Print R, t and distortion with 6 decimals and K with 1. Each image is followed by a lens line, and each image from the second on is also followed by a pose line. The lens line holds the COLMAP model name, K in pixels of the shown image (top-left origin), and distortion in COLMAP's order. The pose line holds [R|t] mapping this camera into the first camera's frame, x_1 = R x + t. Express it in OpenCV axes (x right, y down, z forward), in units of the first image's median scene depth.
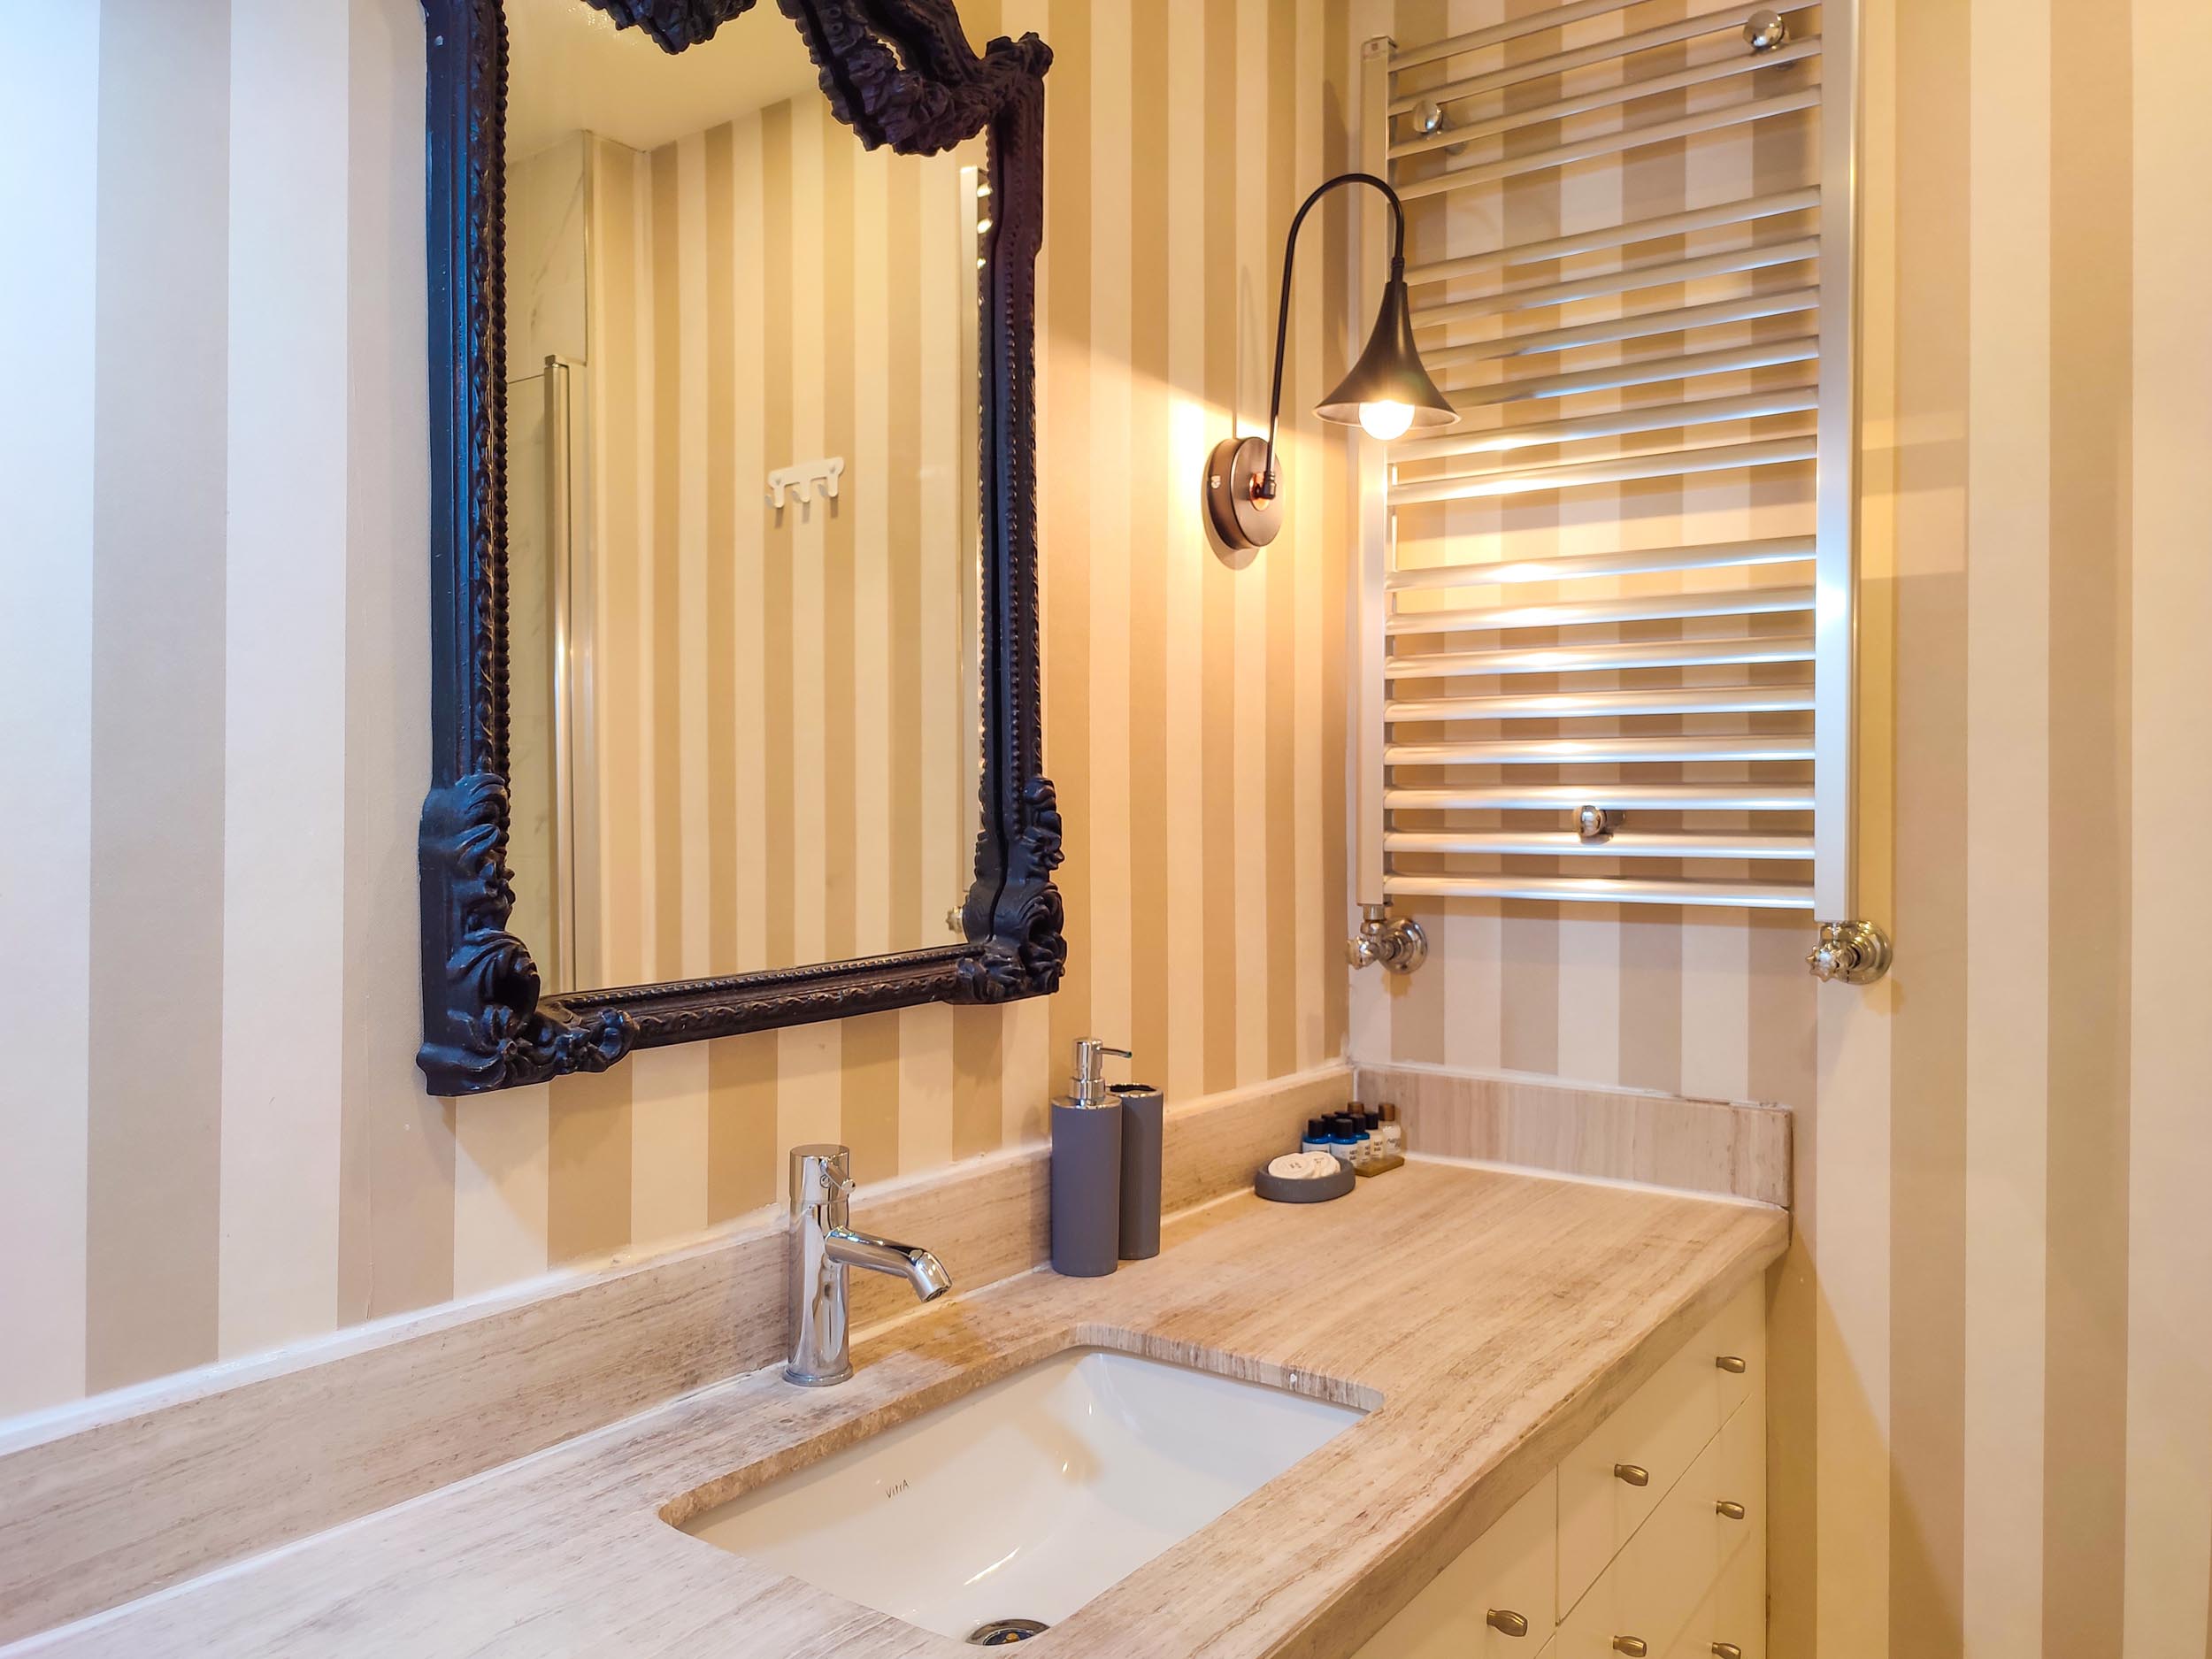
lens RADIAL K [[1638.3, 0, 1096.3], [0, 1638.3, 817.3], [0, 0, 1]] dist [0.026915, -0.019925]
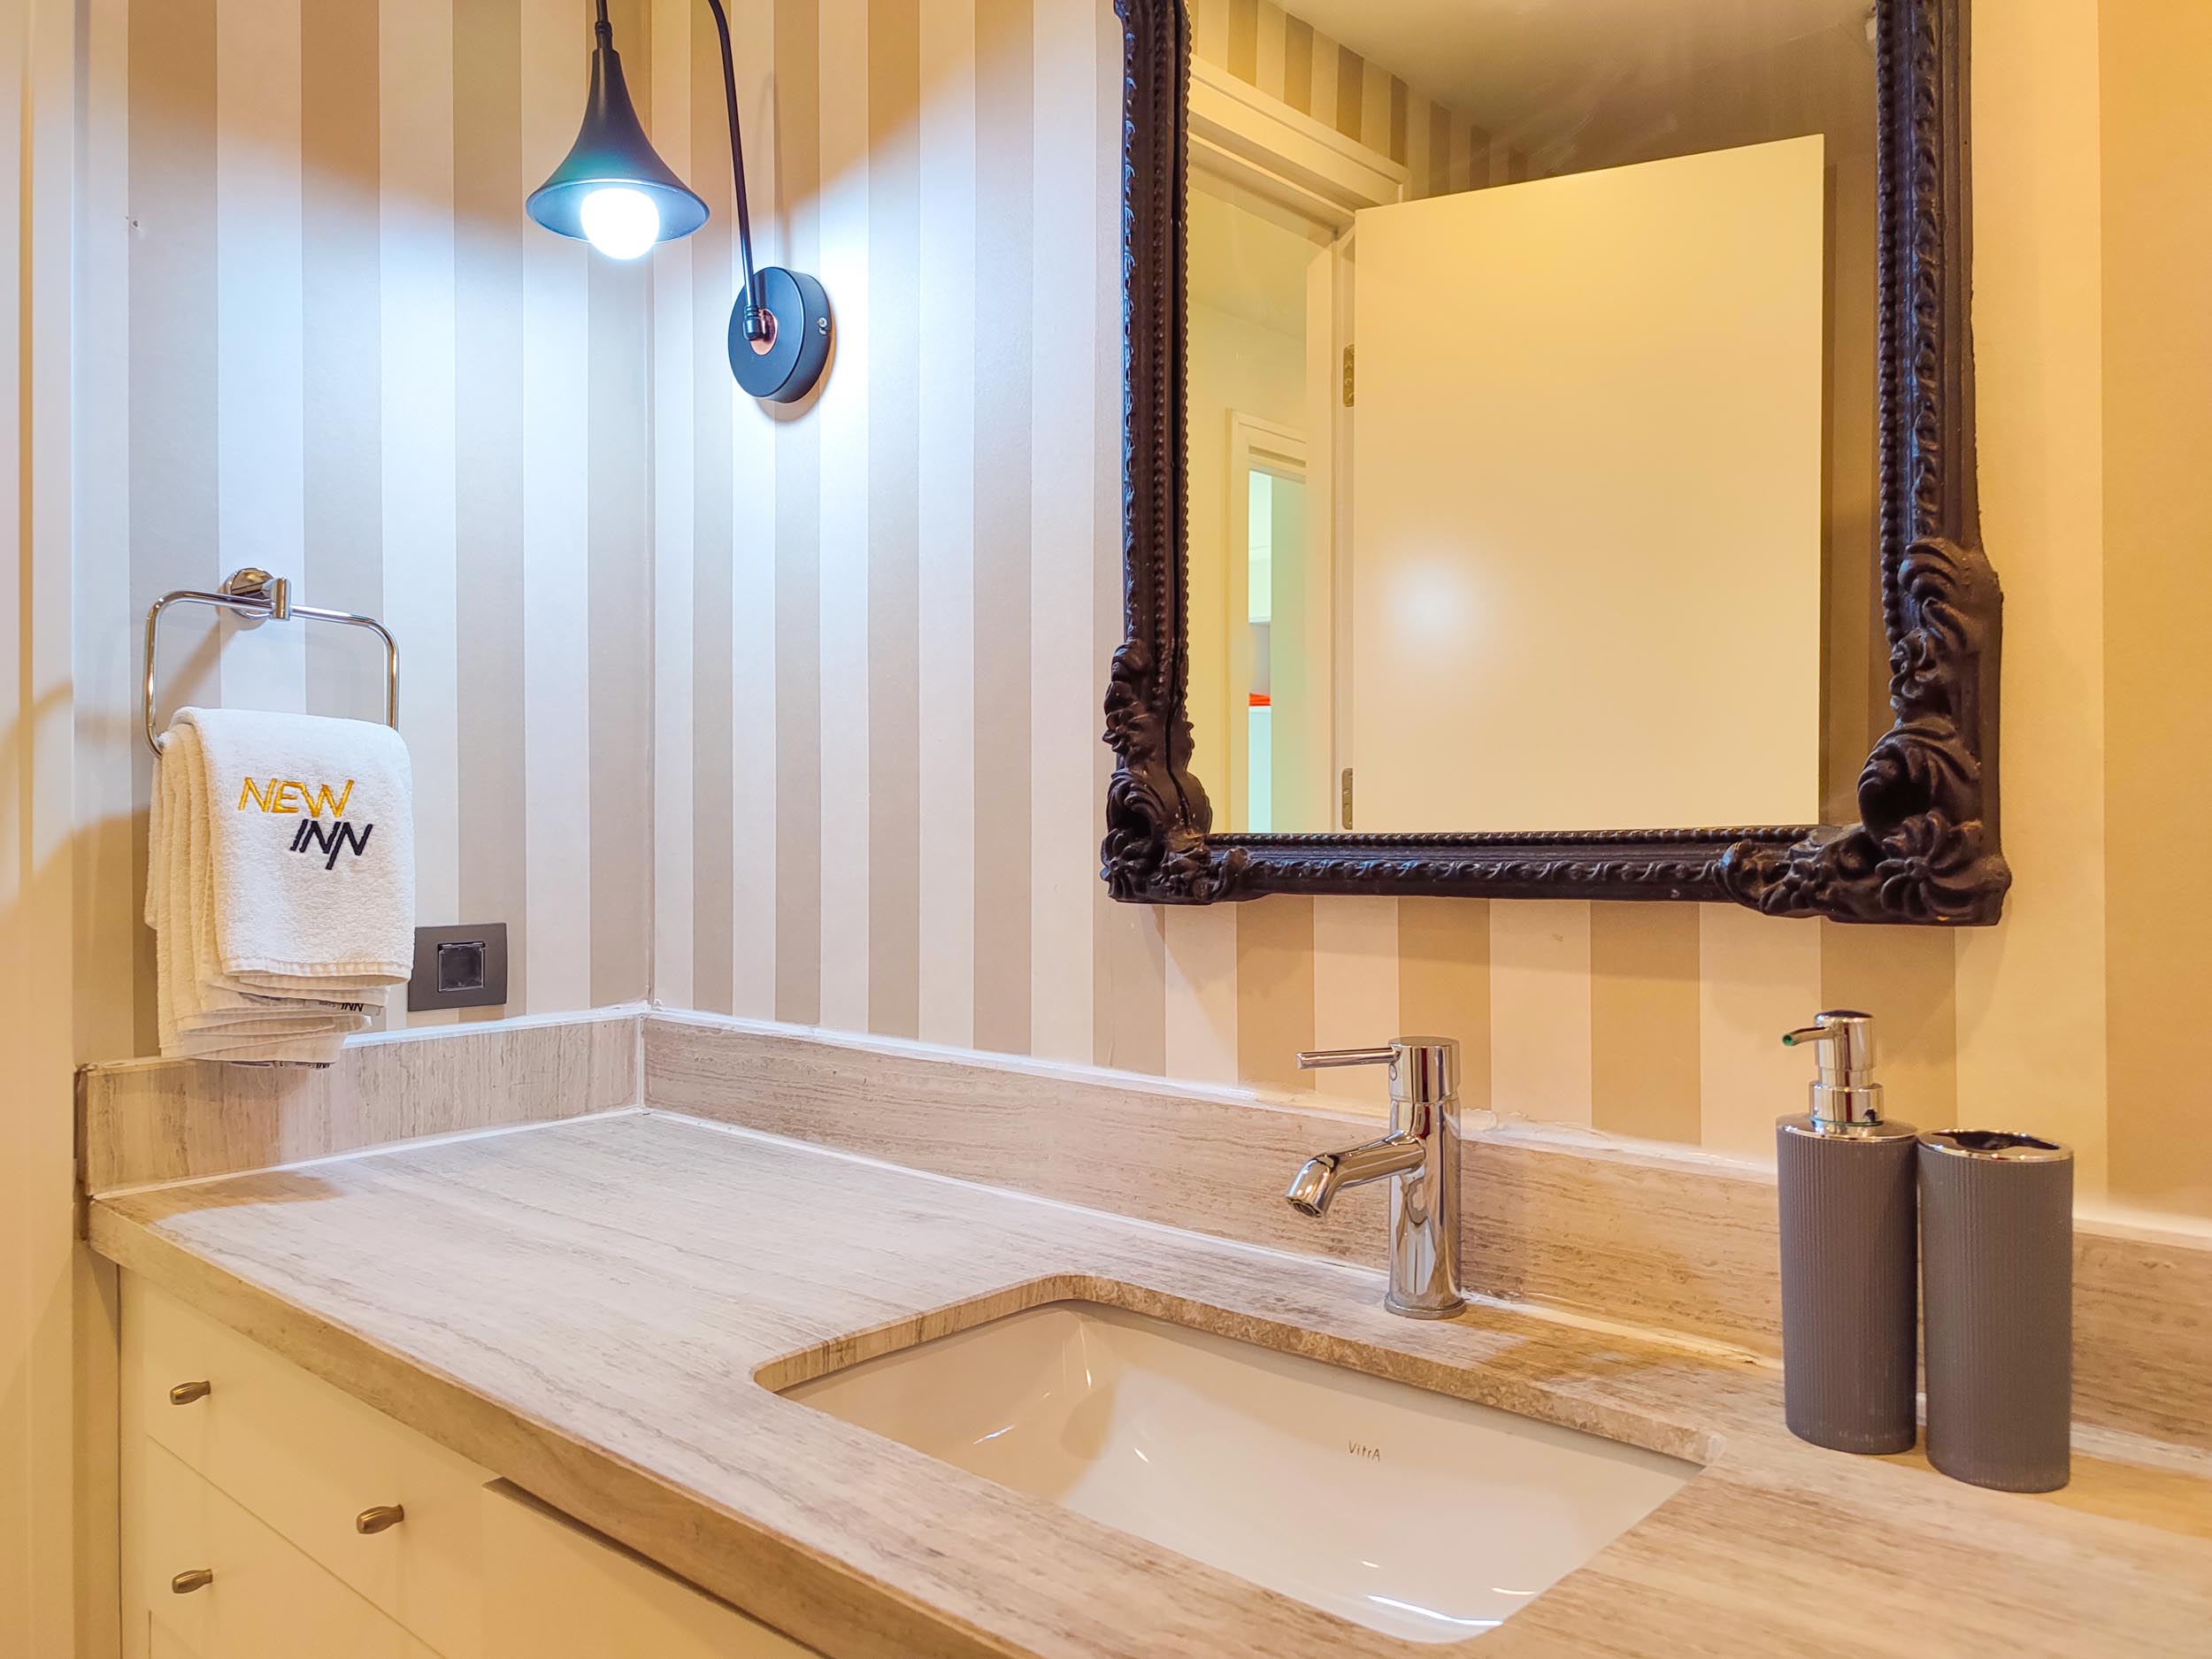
lens RADIAL K [[1638.3, 0, 1093.9], [0, 1638.3, 837.1], [0, 0, 1]] dist [0.026915, -0.019925]
pose [[-0.122528, 0.007893, -0.992434, 0.754306], [-0.005713, 0.999946, 0.008658, 0.100954], [0.992449, 0.006730, -0.122476, 1.026480]]
